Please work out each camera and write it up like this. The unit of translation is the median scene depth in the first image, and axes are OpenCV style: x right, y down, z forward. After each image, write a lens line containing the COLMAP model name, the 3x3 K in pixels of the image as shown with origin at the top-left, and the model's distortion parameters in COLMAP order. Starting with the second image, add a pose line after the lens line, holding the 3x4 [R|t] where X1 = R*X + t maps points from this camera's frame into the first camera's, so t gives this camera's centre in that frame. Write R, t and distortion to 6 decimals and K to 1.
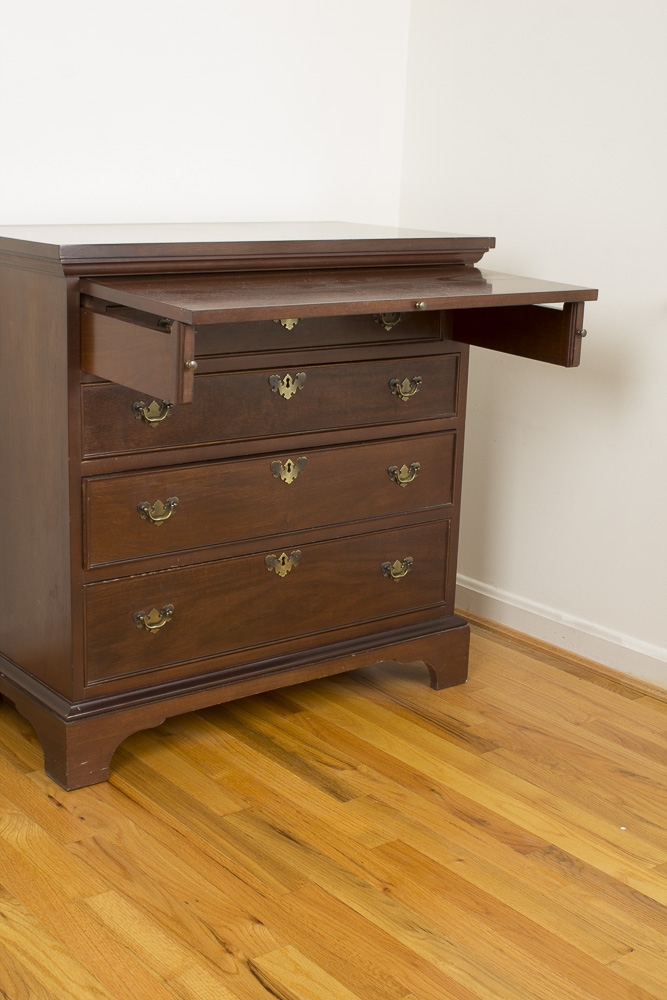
lens RADIAL K [[1366.2, 0, 307.3], [0, 1366.2, 518.7], [0, 0, 1]] dist [-0.020885, 0.000000]
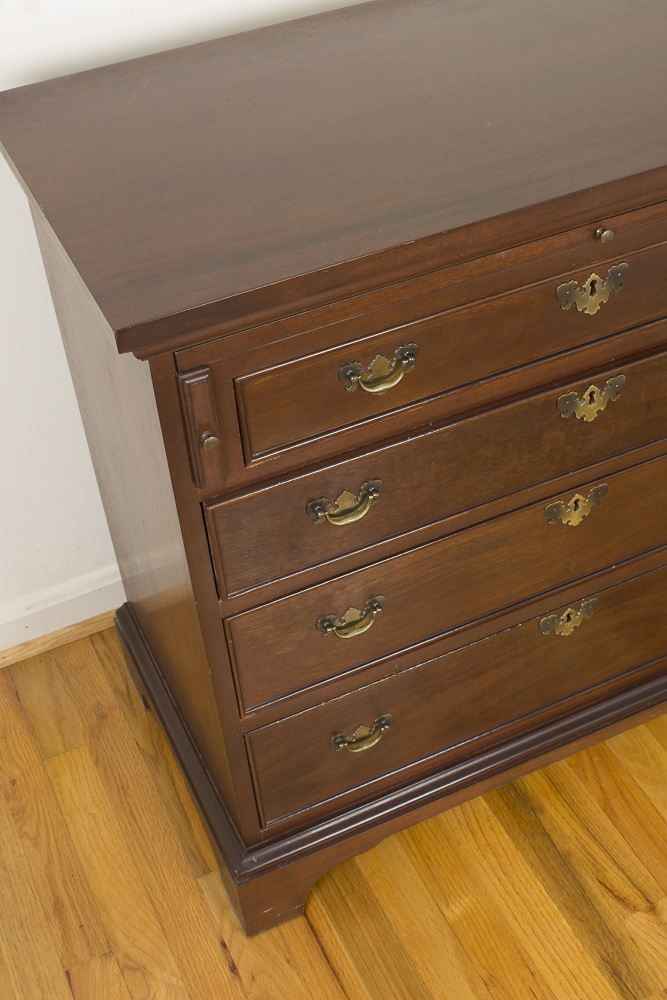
lens RADIAL K [[1280.1, 0, 330.2], [0, 1280.1, 503.9], [0, 0, 1]] dist [-0.054512, 0.000000]
pose [[0.973300, 0.071319, -0.218176, 0.001000], [0.037090, 0.889149, 0.456113, -0.314595], [0.226520, -0.452027, 0.862763, 0.517404]]
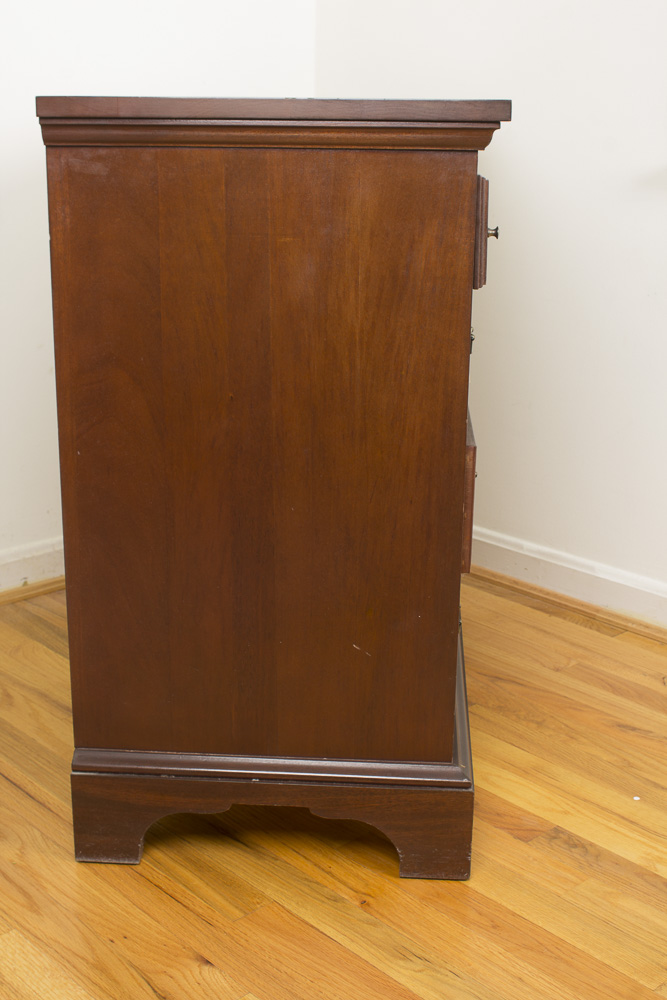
lens RADIAL K [[1297.3, 0, 318.8], [0, 1297.3, 510.8], [0, 0, 1]] dist [-0.046455, 0.000000]
pose [[0.995493, -0.046571, 0.082615, -0.017354], [0.043063, 0.998114, 0.043742, 0.008667], [-0.084496, -0.039988, 0.995621, 0.228408]]
